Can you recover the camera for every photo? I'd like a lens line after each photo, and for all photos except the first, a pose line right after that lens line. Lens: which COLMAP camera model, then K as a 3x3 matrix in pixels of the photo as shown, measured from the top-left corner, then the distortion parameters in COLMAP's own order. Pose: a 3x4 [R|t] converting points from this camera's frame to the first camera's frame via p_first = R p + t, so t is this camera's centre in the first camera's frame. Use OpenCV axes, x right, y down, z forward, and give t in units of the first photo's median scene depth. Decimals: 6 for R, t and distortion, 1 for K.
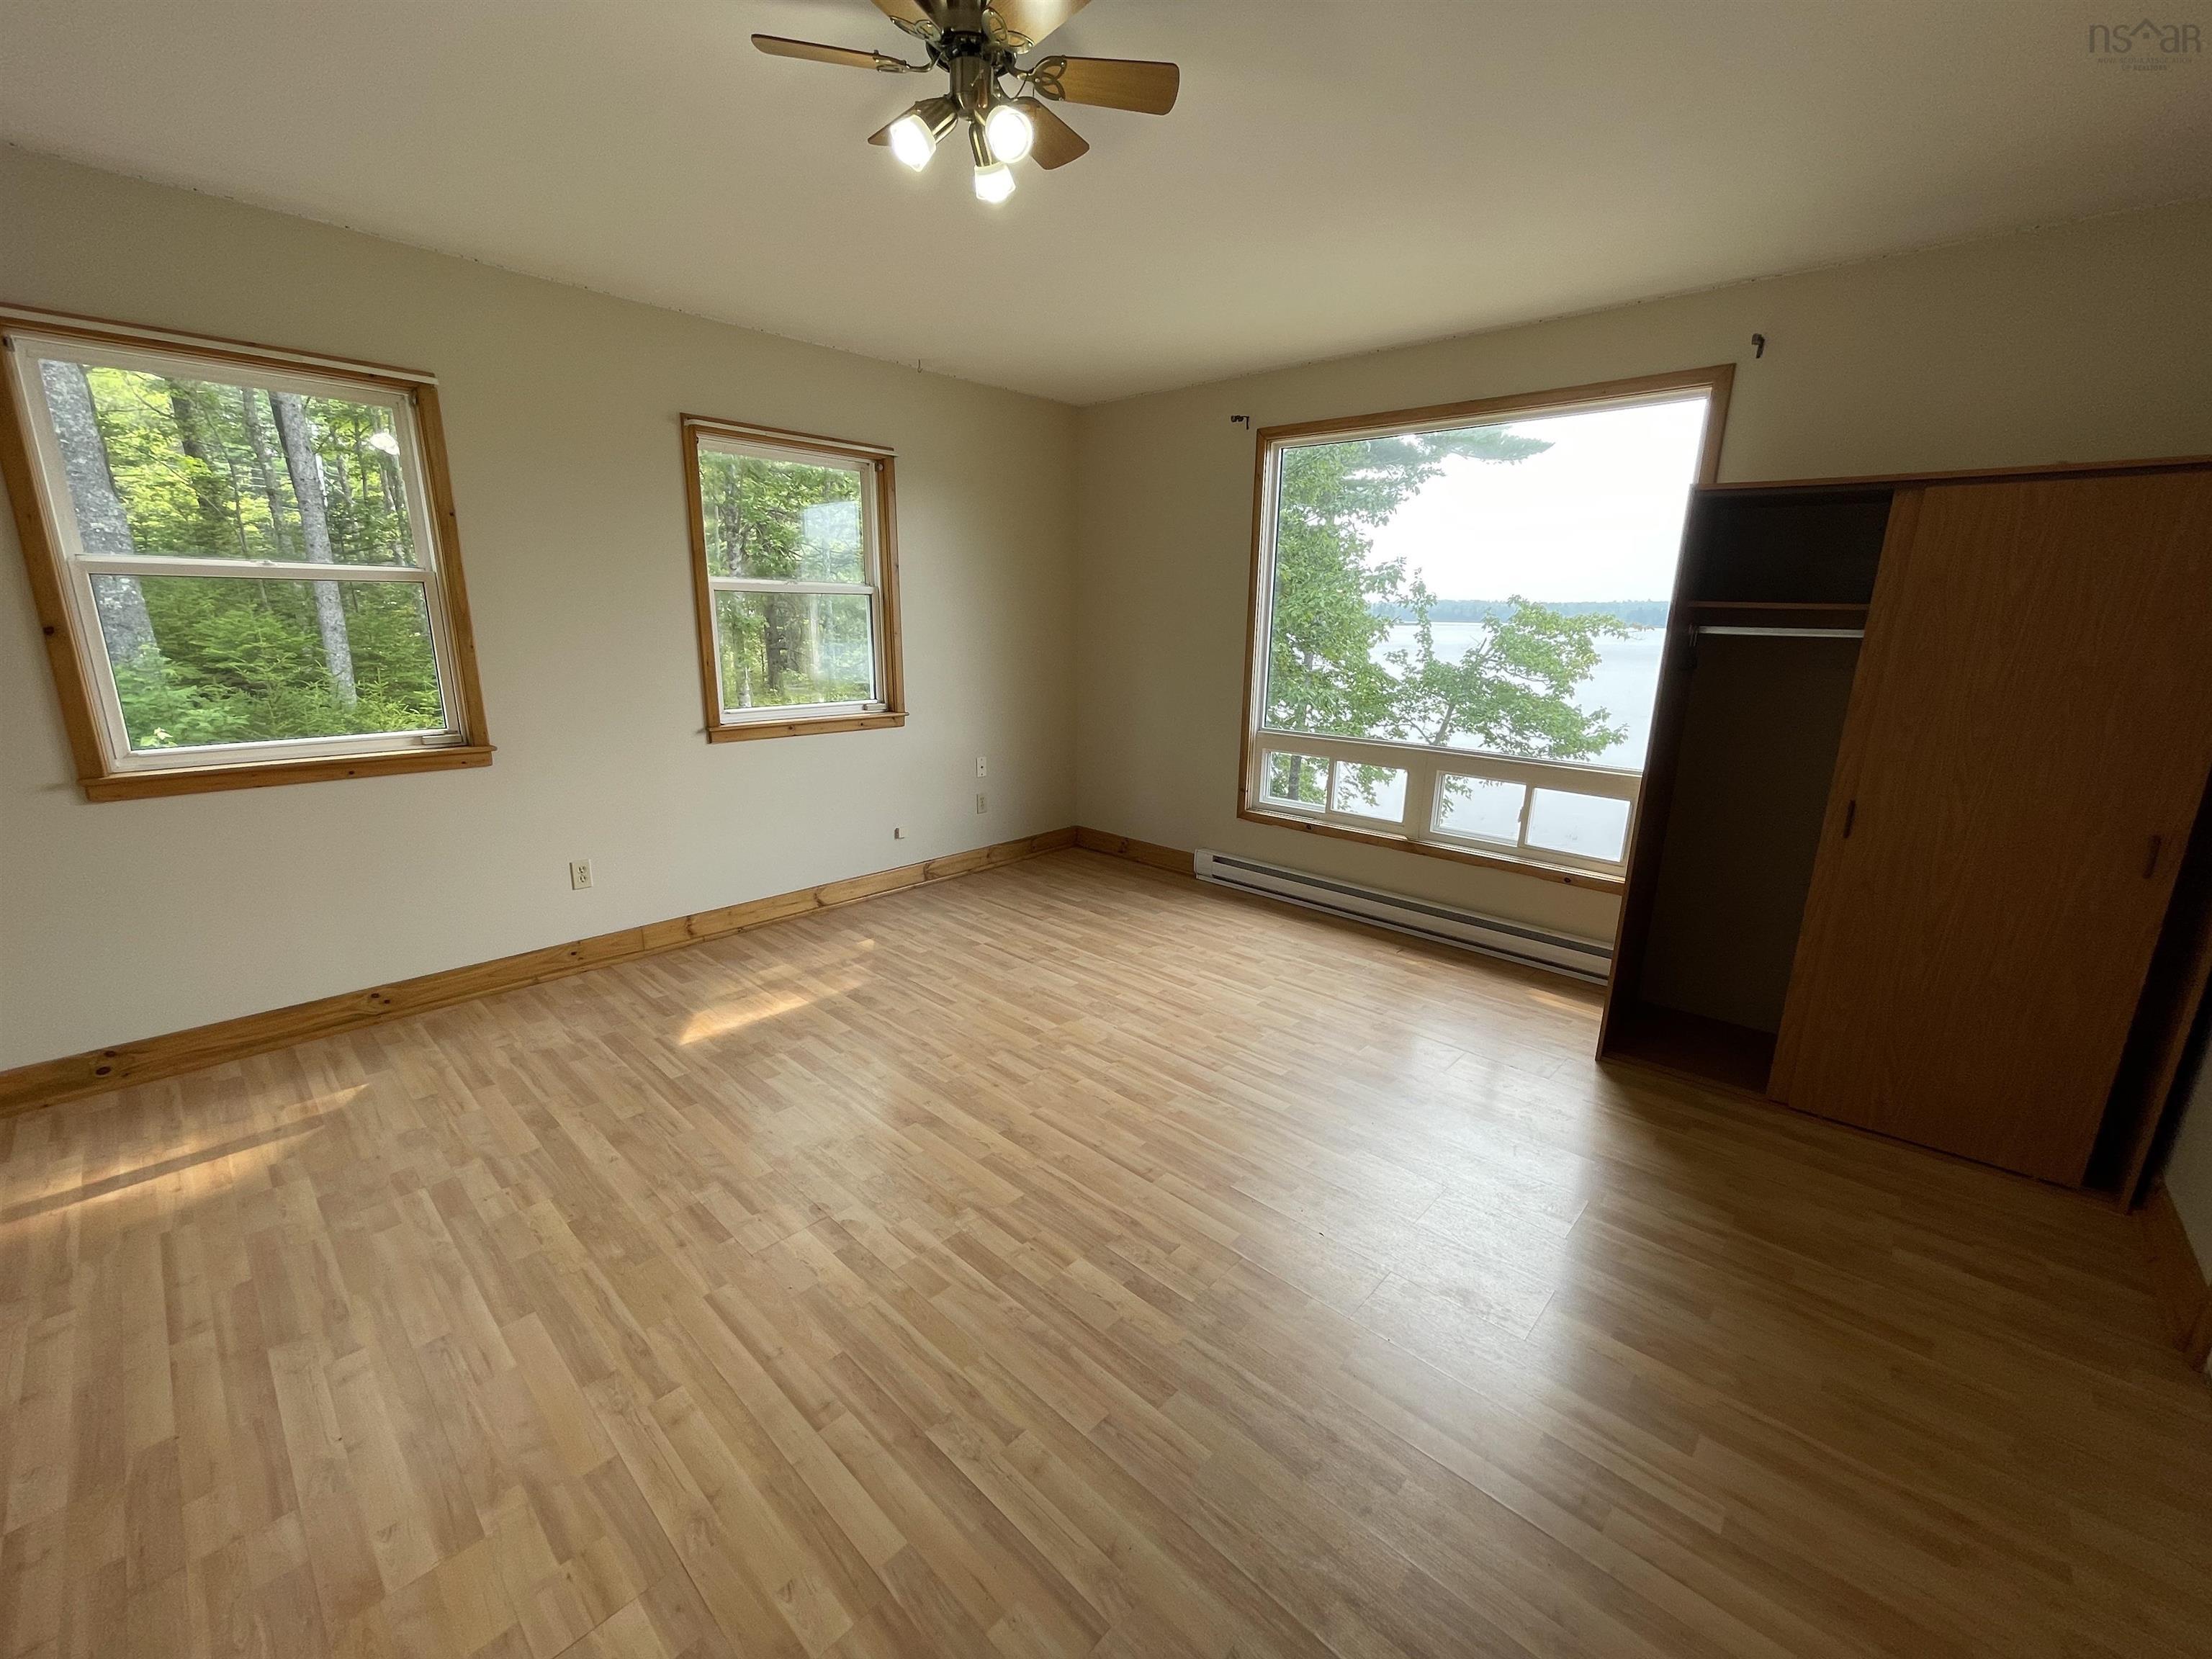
lens RADIAL K [[893.3, 0, 1102.4], [0, 893.3, 831.7], [0, 0, 1]] dist [-0.001362, -0.000089]
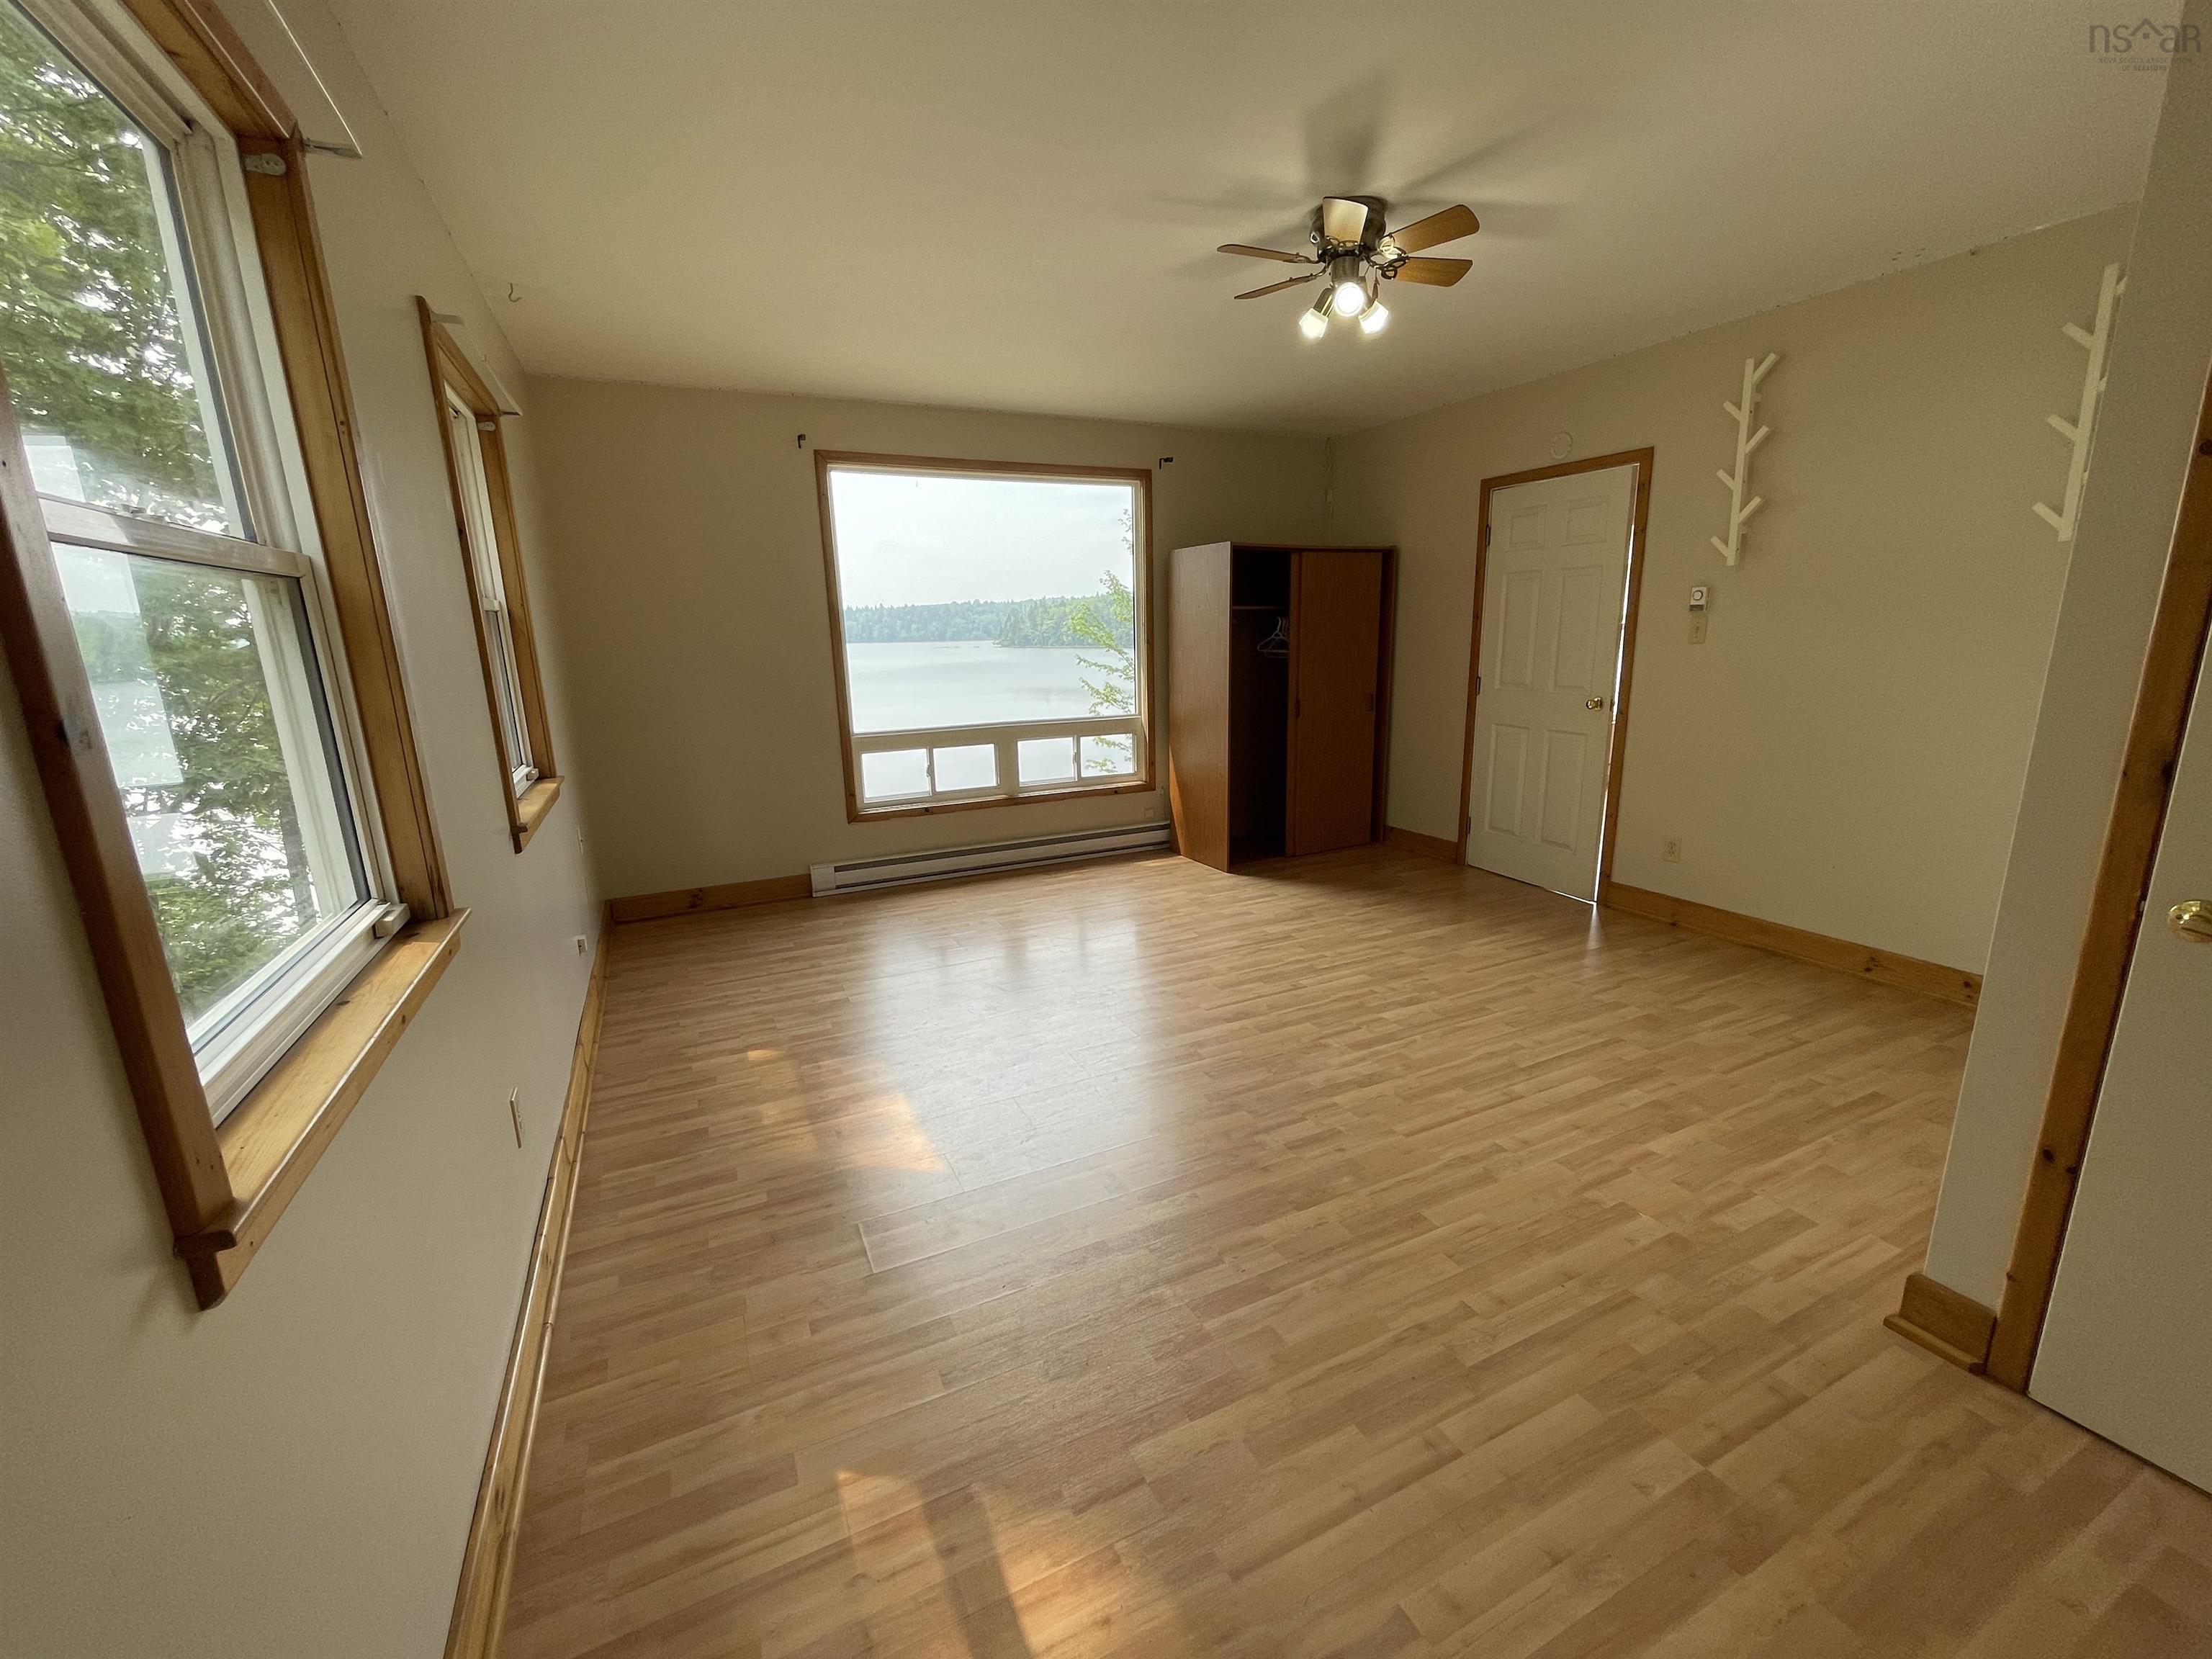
lens RADIAL K [[893.3, 0, 1102.4], [0, 893.3, 831.7], [0, 0, 1]] dist [-0.001362, -0.000089]
pose [[0.367286, -0.232036, 0.900700, -0.938371], [0.252970, 0.956798, 0.143332, -0.111393], [-0.895046, 0.175207, 0.410117, 0.441128]]
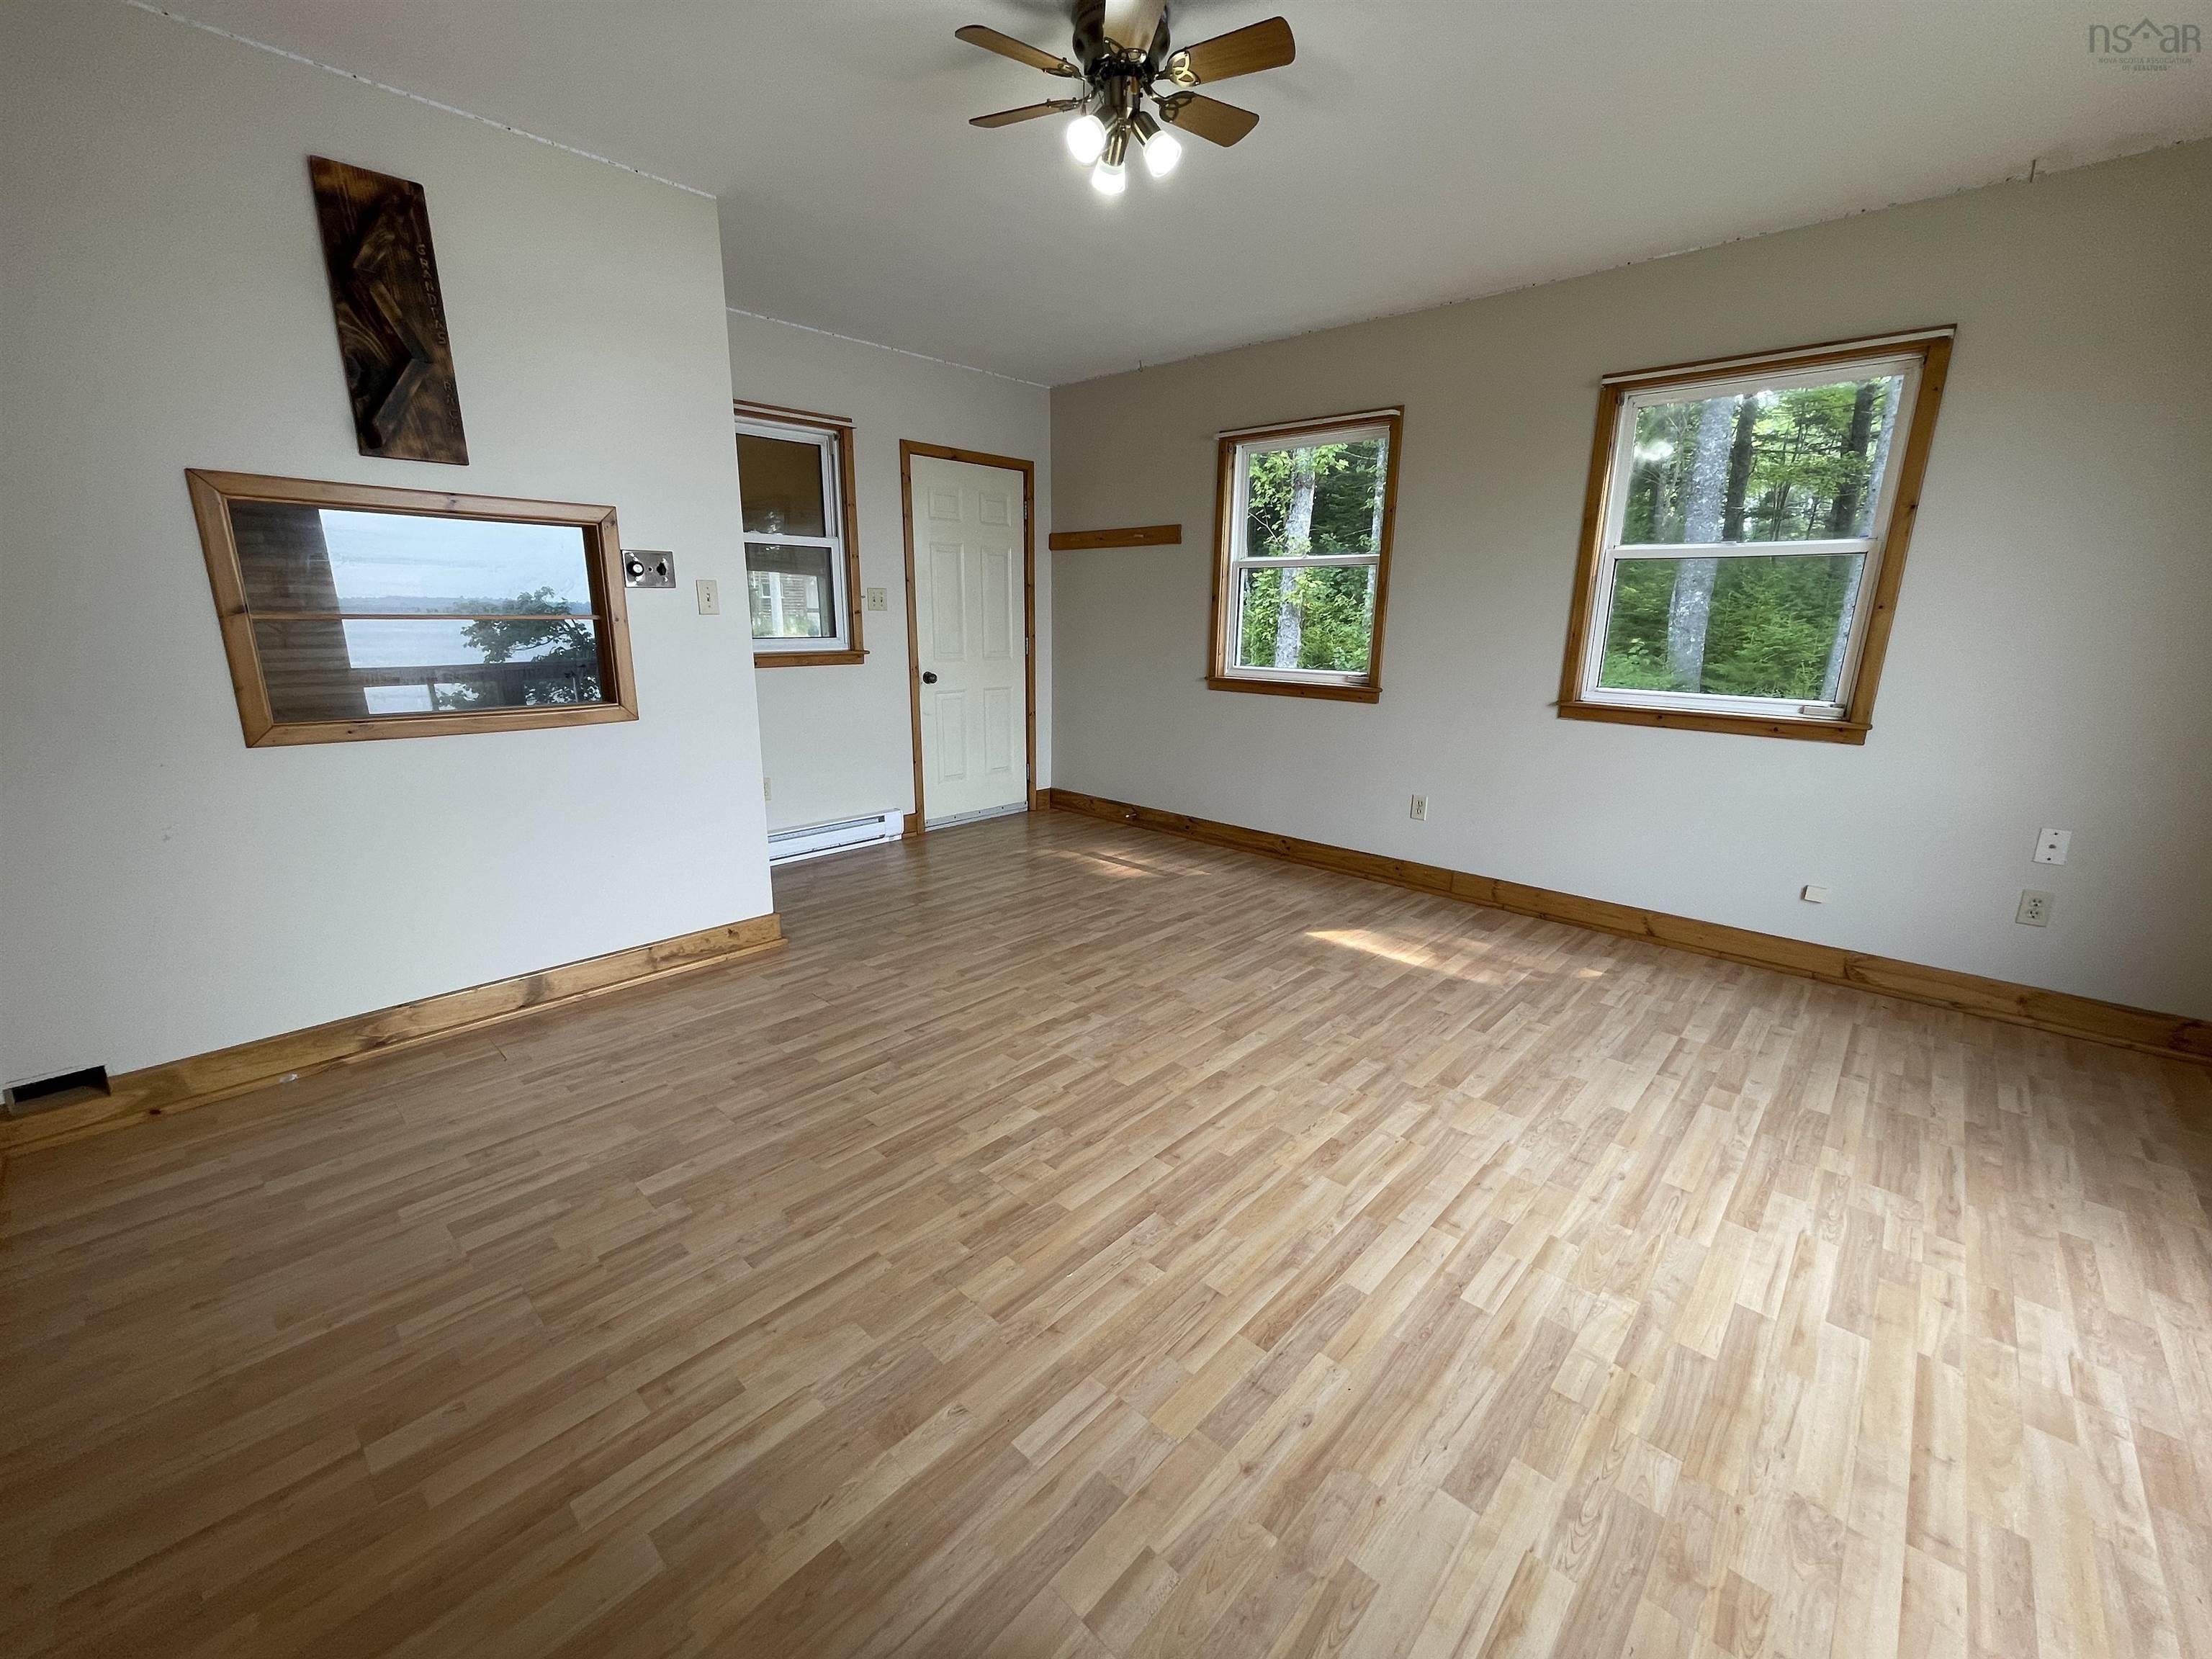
lens RADIAL K [[899.6, 0, 1106.0], [0, 899.6, 829.5], [0, 0, 1]] dist [0.001265, 0.000063]
pose [[0.001951, 0.223228, -0.974764, 0.609821], [-0.250956, 0.943681, 0.215608, -0.080571], [0.967996, 0.244203, 0.057862, 0.556692]]
